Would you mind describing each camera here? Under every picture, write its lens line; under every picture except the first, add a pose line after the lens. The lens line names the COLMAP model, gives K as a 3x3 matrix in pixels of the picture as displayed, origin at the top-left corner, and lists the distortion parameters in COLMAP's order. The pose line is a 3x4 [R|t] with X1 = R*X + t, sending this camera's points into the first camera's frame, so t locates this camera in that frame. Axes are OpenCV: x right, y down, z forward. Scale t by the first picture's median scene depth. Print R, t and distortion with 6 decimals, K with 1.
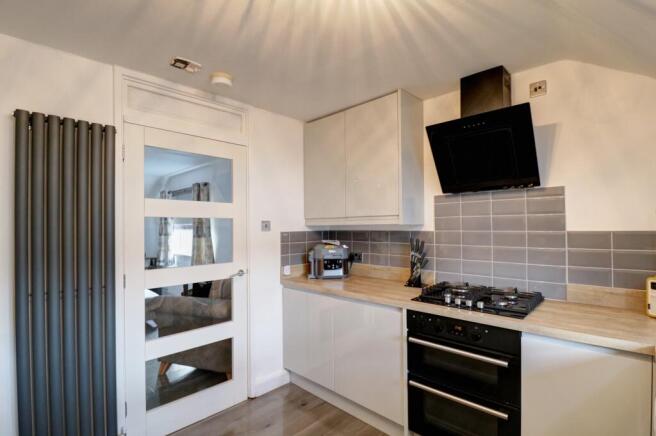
lens RADIAL K [[326.2, 0, 328.8], [0, 326.2, 223.6], [0, 0, 1]] dist [-0.001002, -0.000321]
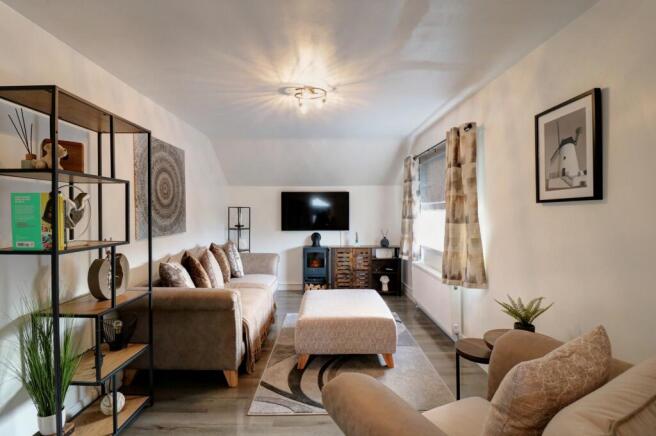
lens RADIAL K [[311.9, 0, 329.2], [0, 311.9, 221.4], [0, 0, 1]] dist [0.000552, 0.000168]
pose [[0.718970, 0.027375, -0.694502, -0.311138], [0.002416, 0.999120, 0.041883, 0.027863], [0.695037, -0.031790, 0.718270, 0.791182]]
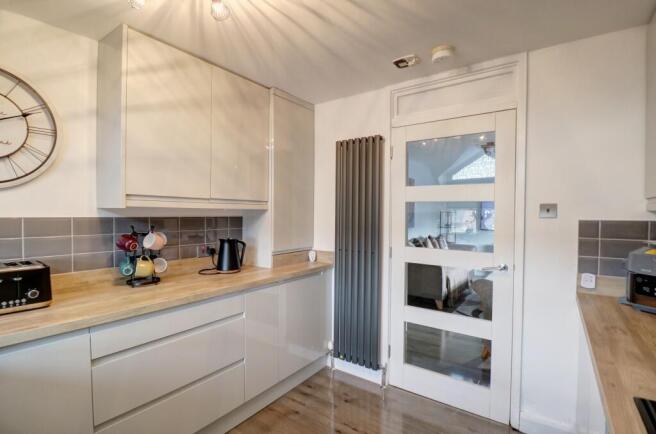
lens RADIAL K [[311.9, 0, 329.2], [0, 311.9, 220.4], [0, 0, 1]] dist [0.000552, 0.000168]
pose [[0.146561, 0.035451, -0.988566, 0.399212], [-0.003773, 0.999370, 0.035279, 0.005652], [0.989195, -0.001441, 0.146602, 0.412568]]
